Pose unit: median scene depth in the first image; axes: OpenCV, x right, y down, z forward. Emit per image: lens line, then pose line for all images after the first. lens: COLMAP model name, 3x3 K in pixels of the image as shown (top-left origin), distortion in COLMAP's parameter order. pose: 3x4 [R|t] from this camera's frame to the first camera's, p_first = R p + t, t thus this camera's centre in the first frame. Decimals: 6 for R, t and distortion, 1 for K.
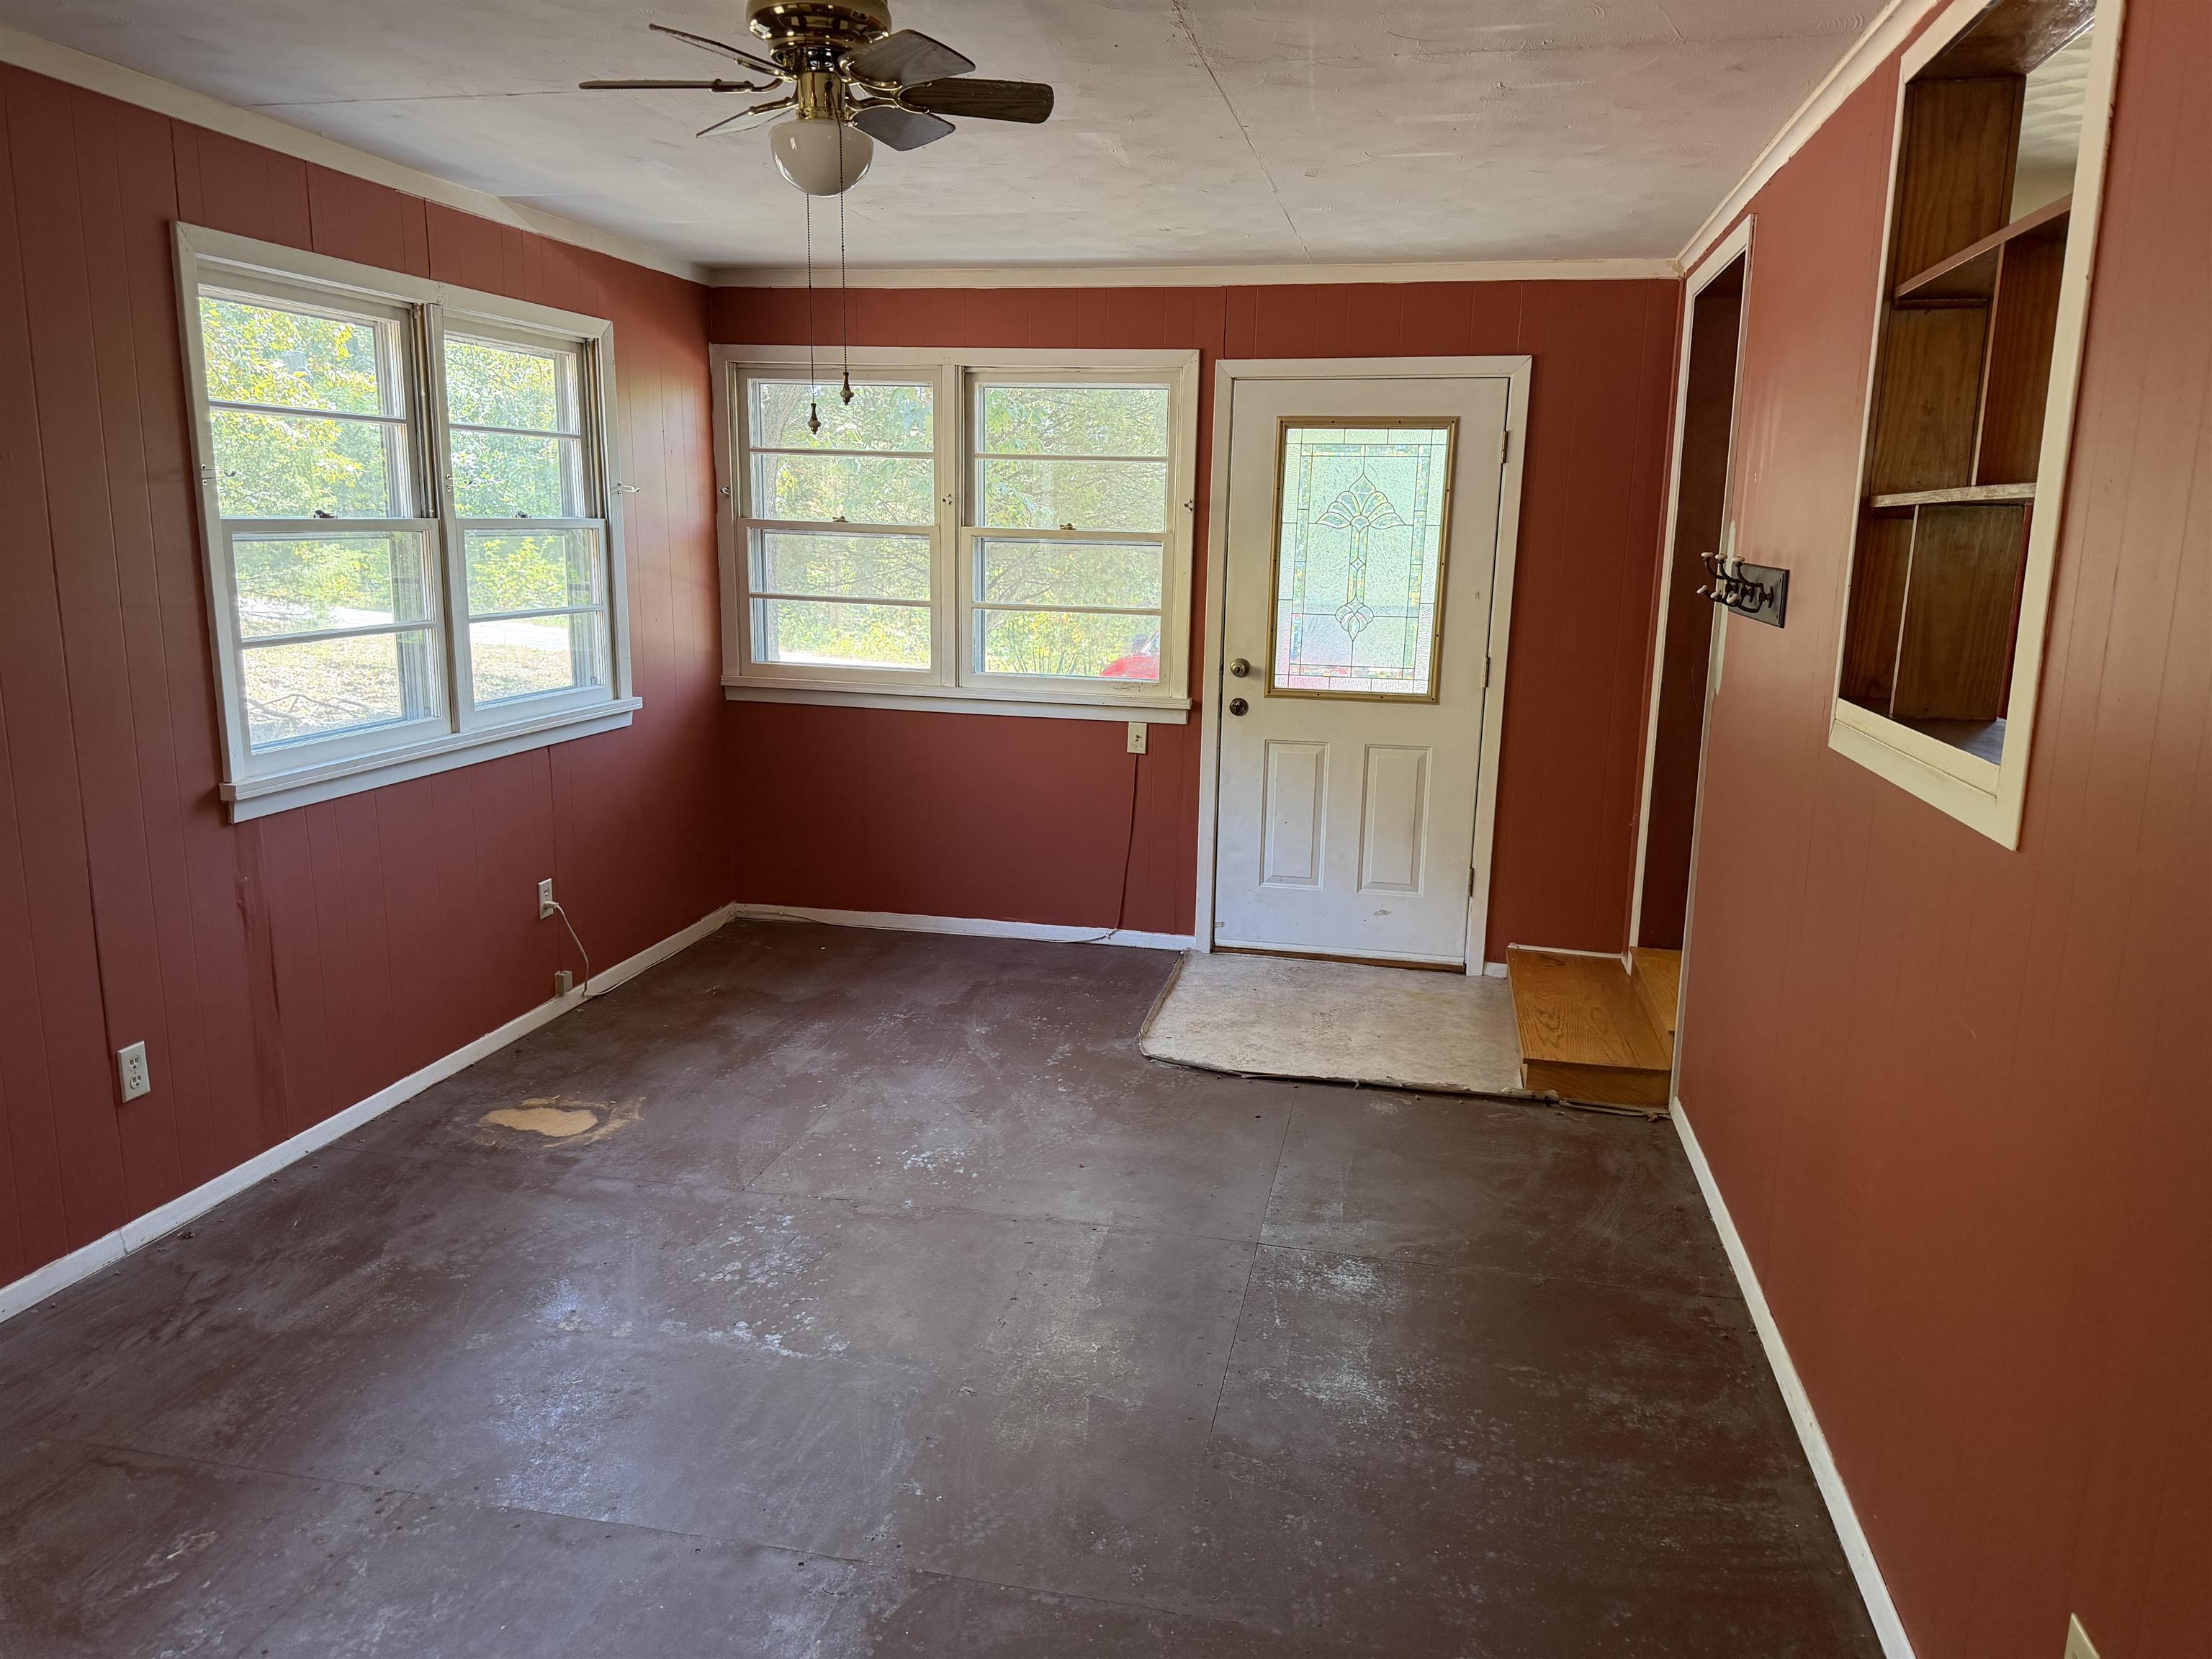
lens RADIAL K [[1562.2, 0, 1110.8], [0, 1562.2, 837.6], [0, 0, 1]] dist [0.126528, -0.185171]
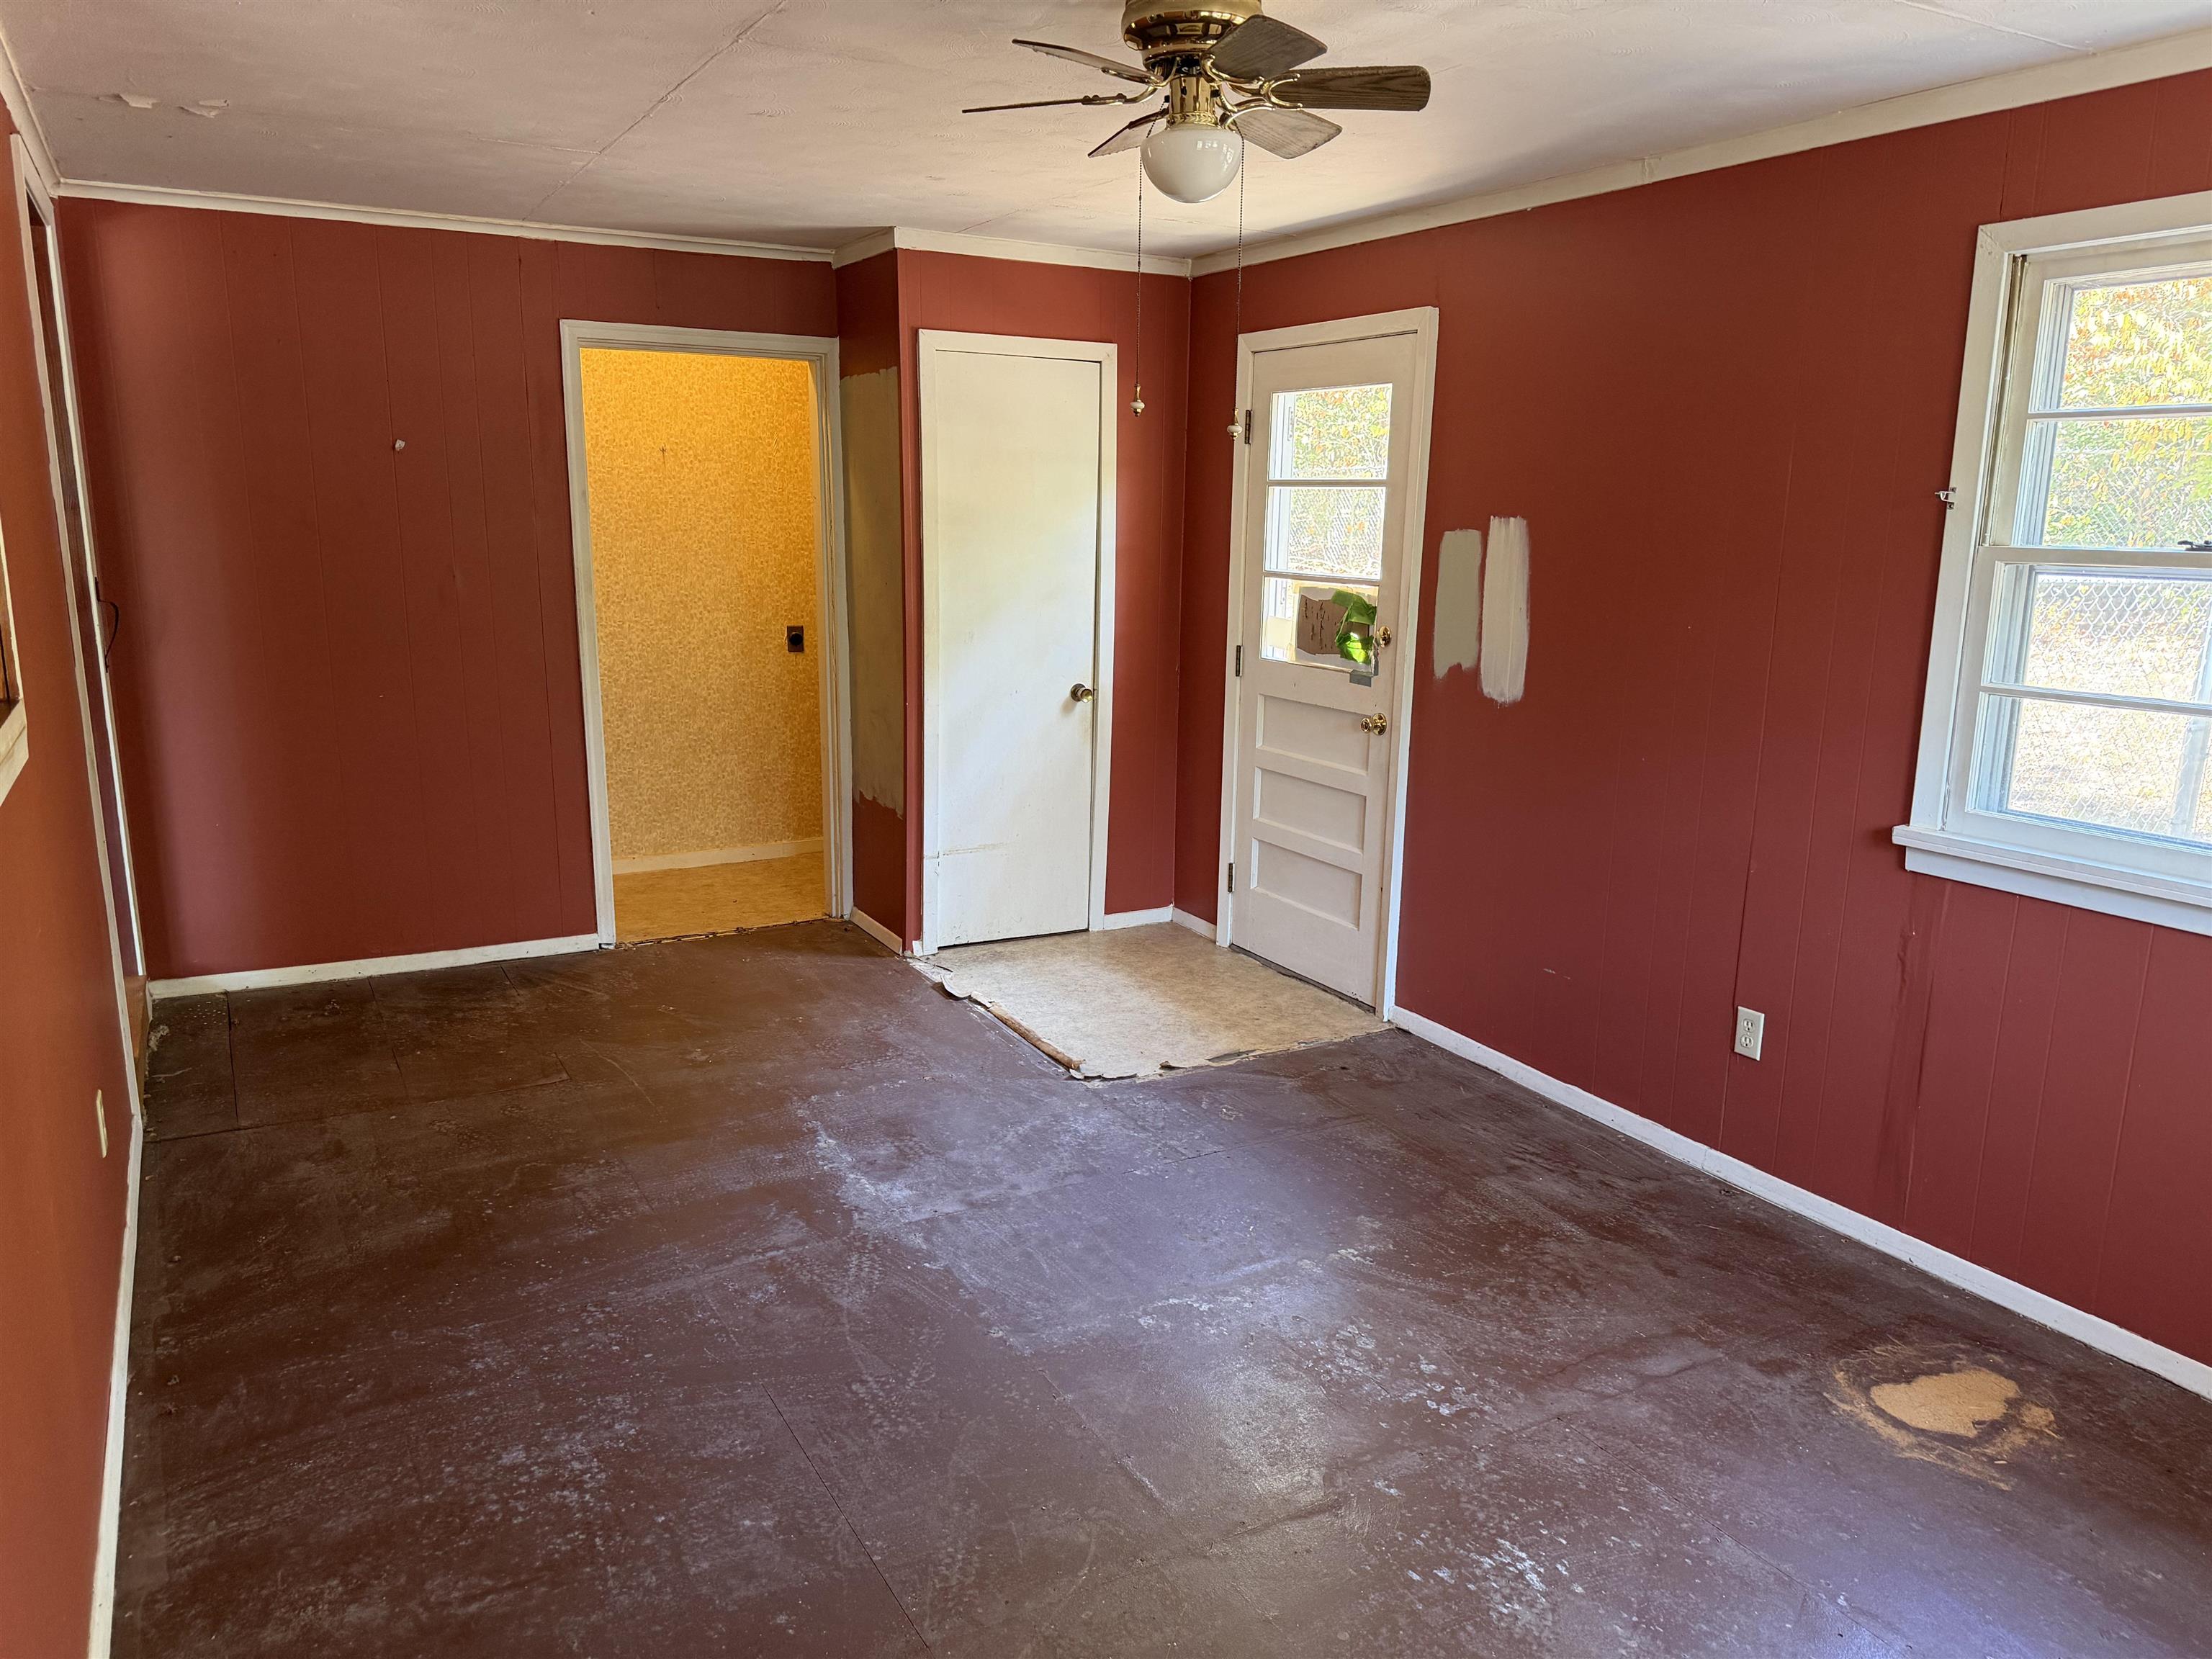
lens RADIAL K [[1561.1, 0, 1095.8], [0, 1561.1, 837.9], [0, 0, 1]] dist [0.123438, -0.132588]
pose [[-0.754562, 0.112509, -0.646512, 0.421483], [-0.153480, 0.927612, 0.340558, -0.277647], [0.638029, 0.356199, -0.682673, 1.356382]]
